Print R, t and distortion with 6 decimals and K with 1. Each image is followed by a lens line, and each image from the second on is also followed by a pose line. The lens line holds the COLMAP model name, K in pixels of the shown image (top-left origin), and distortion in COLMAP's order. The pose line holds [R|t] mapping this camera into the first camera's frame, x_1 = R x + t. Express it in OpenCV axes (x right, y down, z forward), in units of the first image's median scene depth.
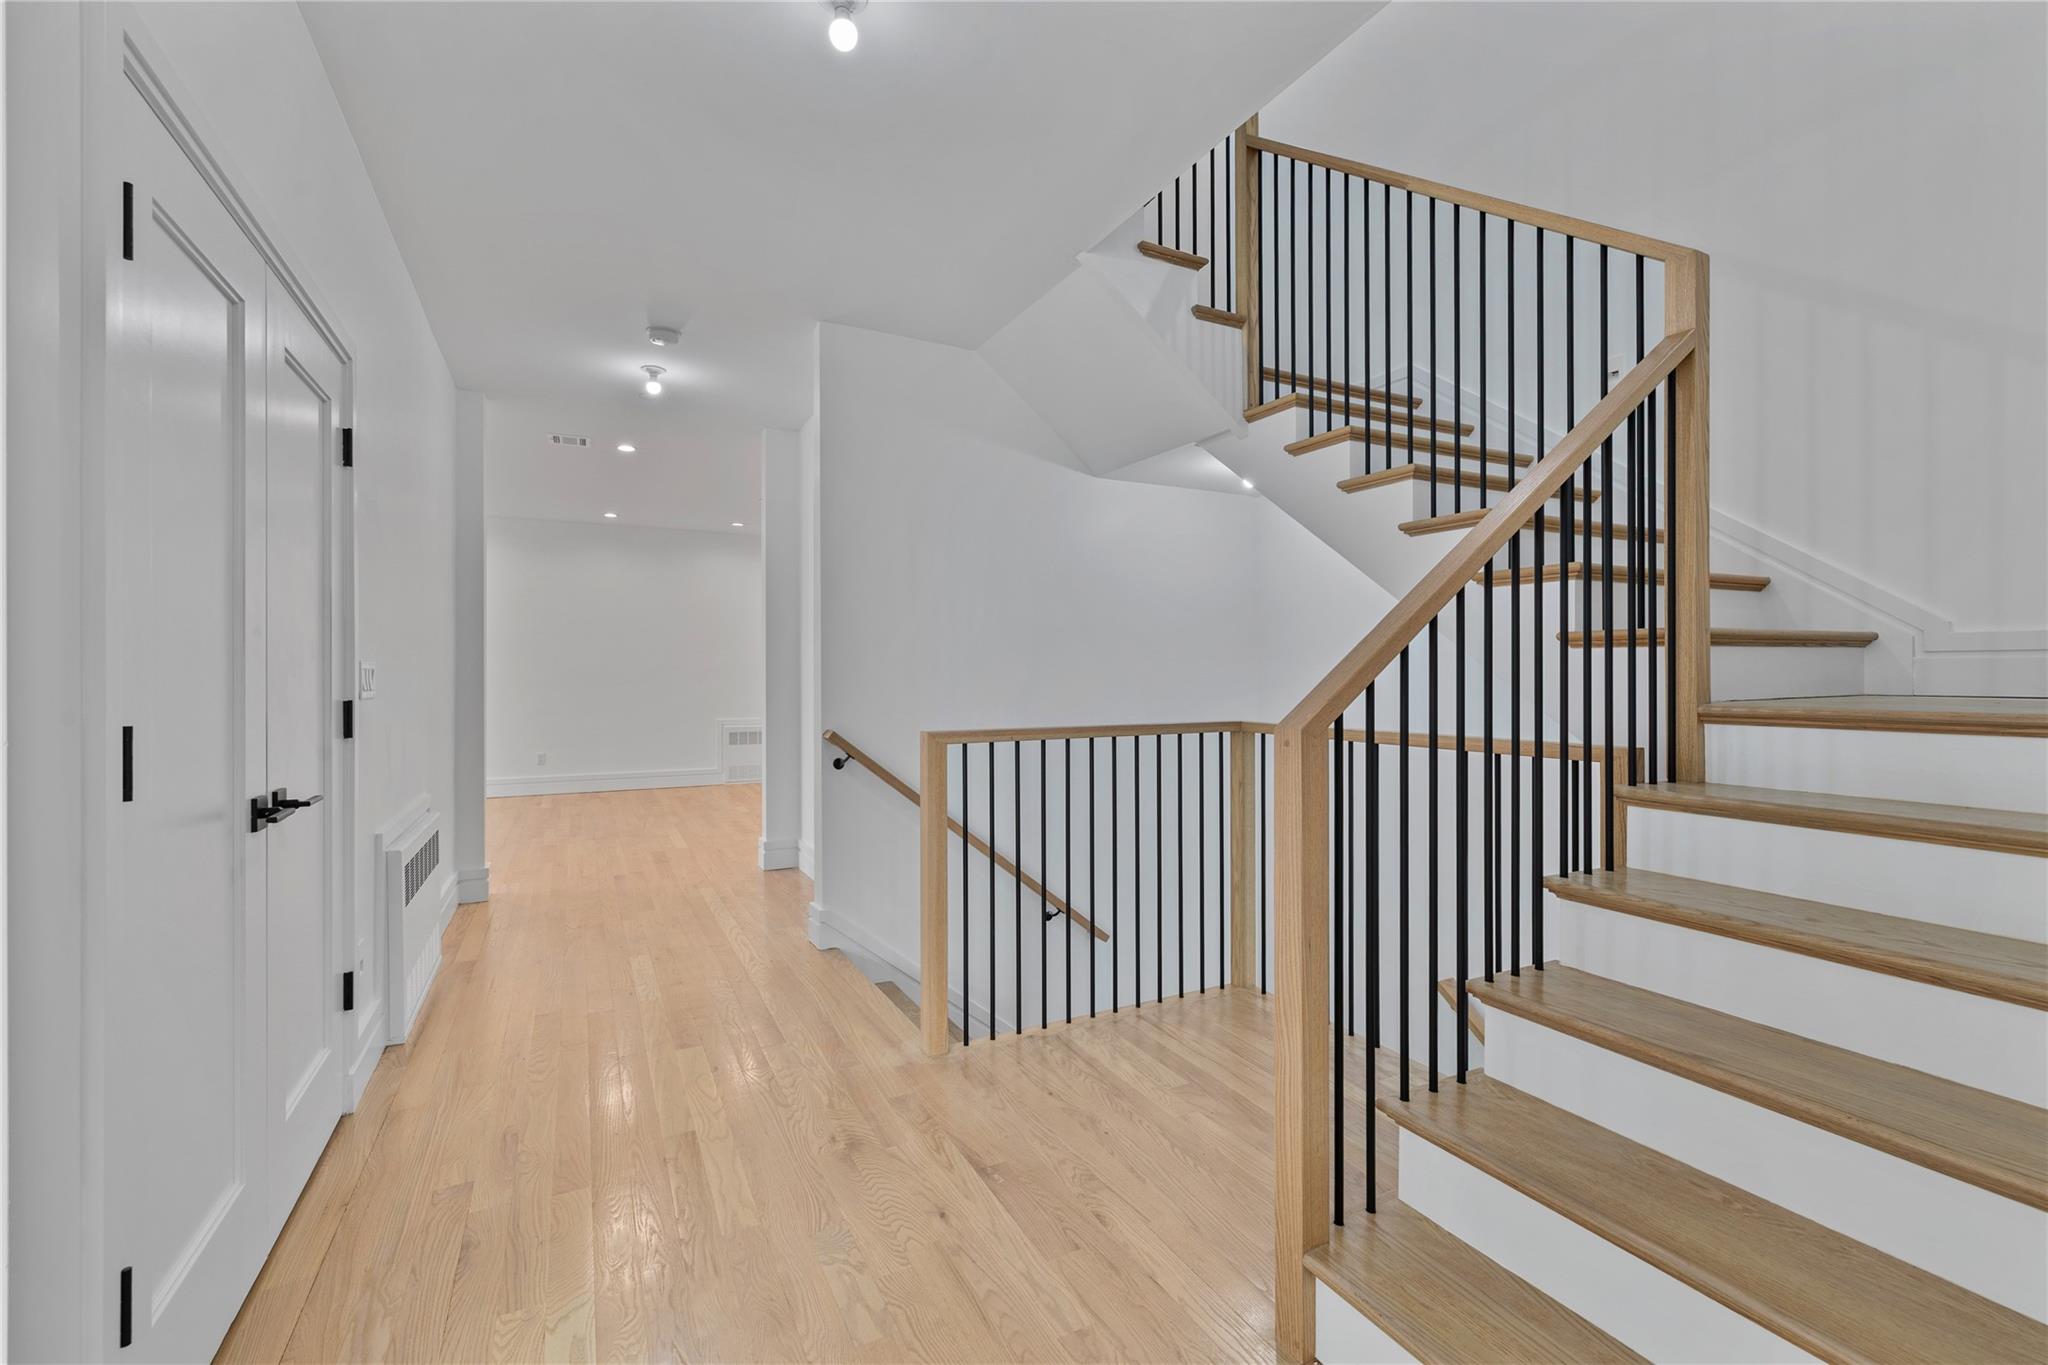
lens RADIAL K [[877.6, 0, 1011.4], [0, 877.6, 683.7], [0, 0, 1]] dist [0.002943, -0.000358]
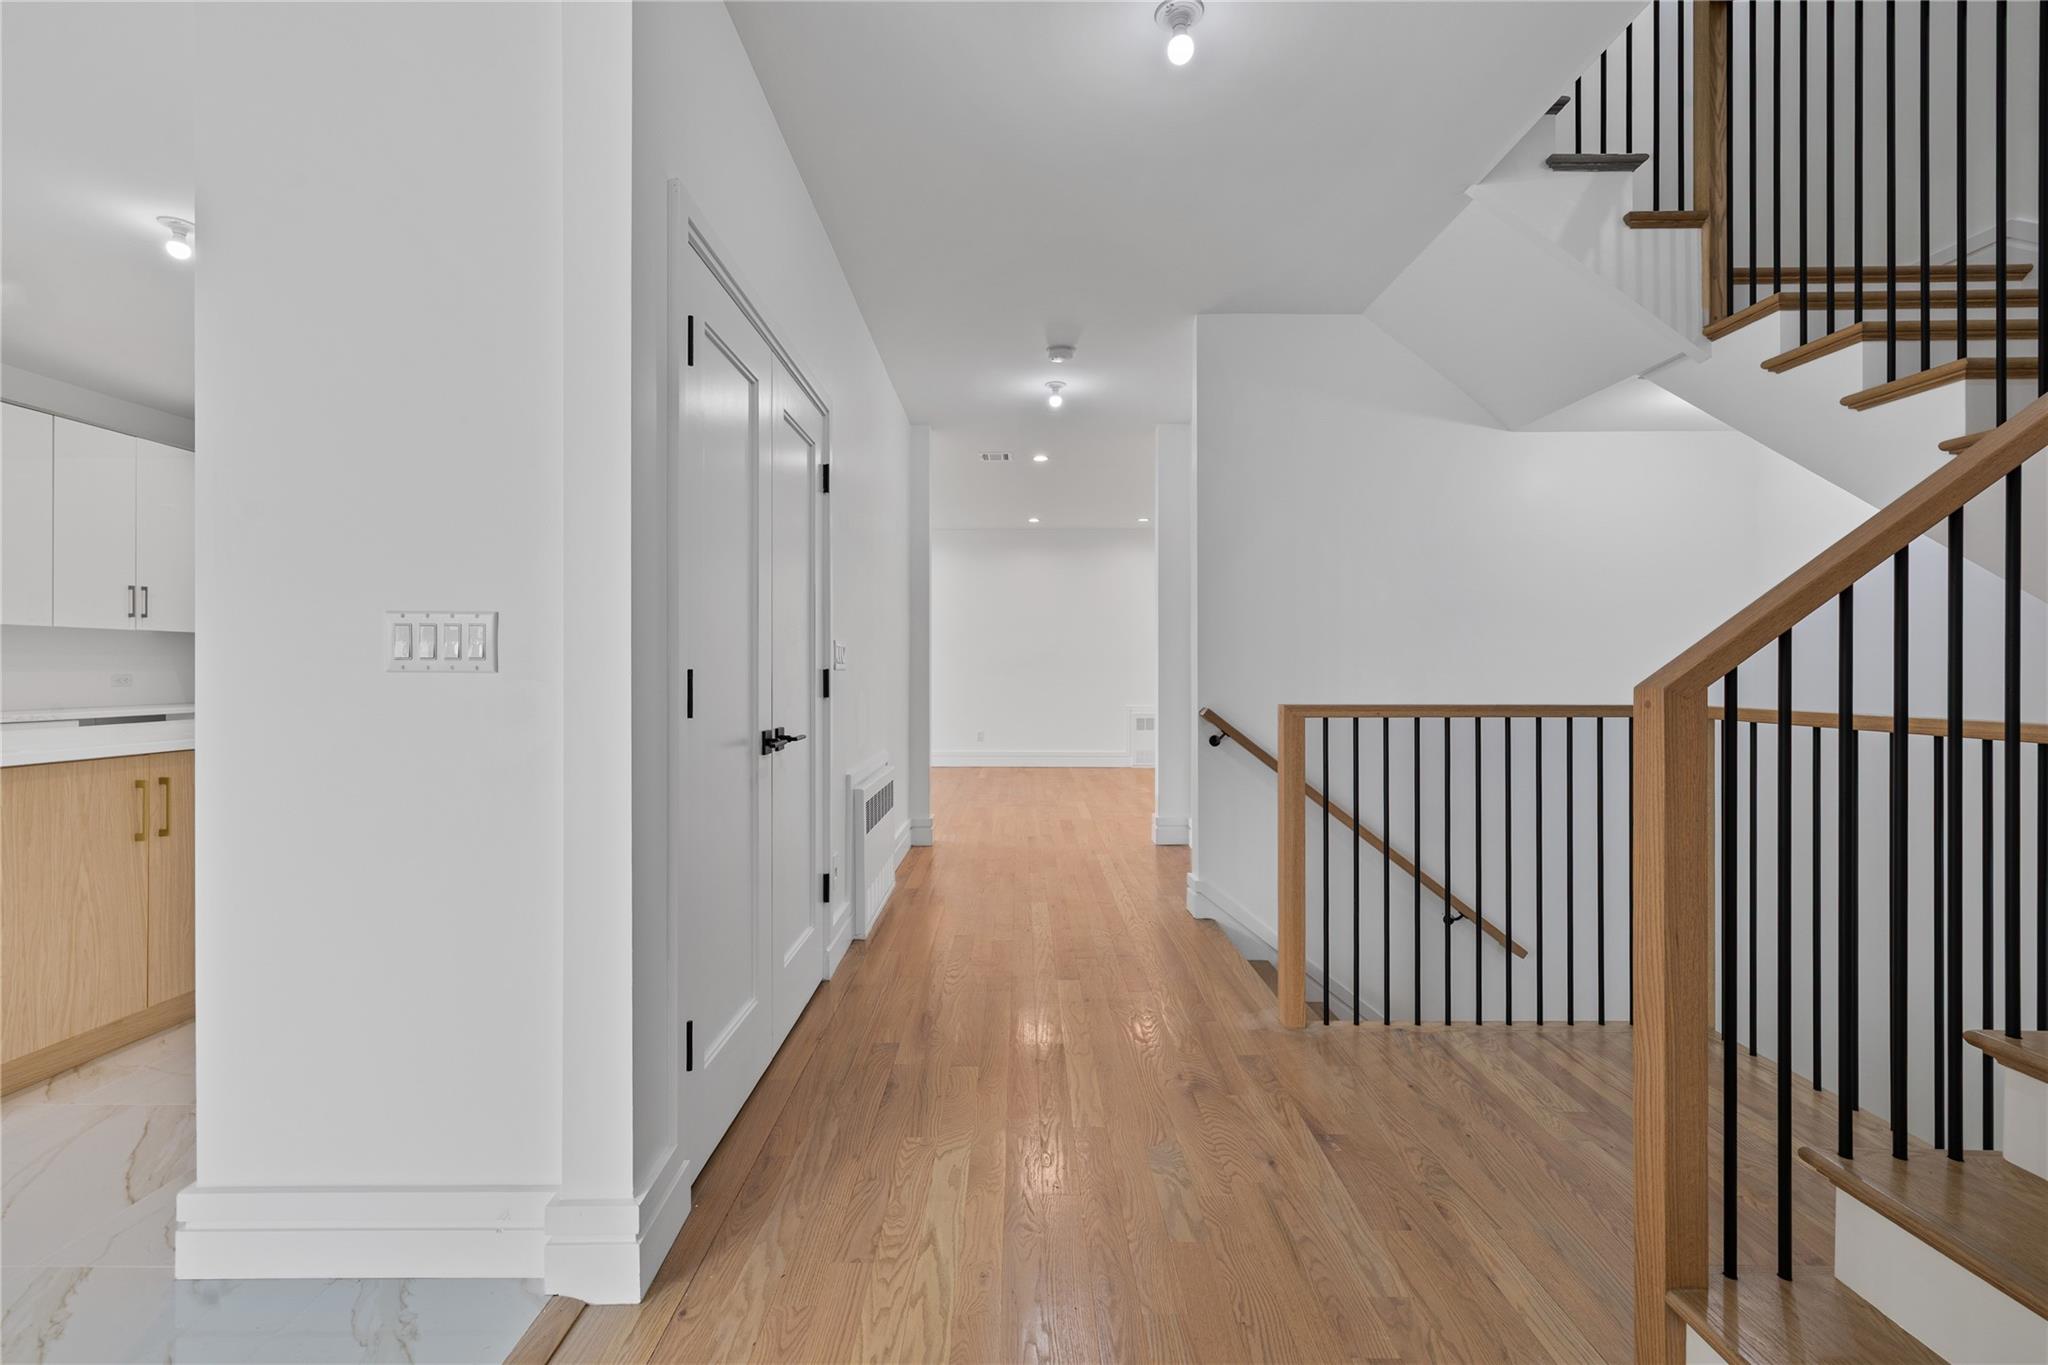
lens RADIAL K [[877.6, 0, 994.8], [0, 877.6, 687.9], [0, 0, 1]] dist [0.002943, -0.000358]
pose [[0.882499, 0.012252, -0.470154, 0.089705], [-0.007499, 0.999900, 0.011981, 0.027502], [0.470254, -0.007048, 0.882503, -0.050193]]
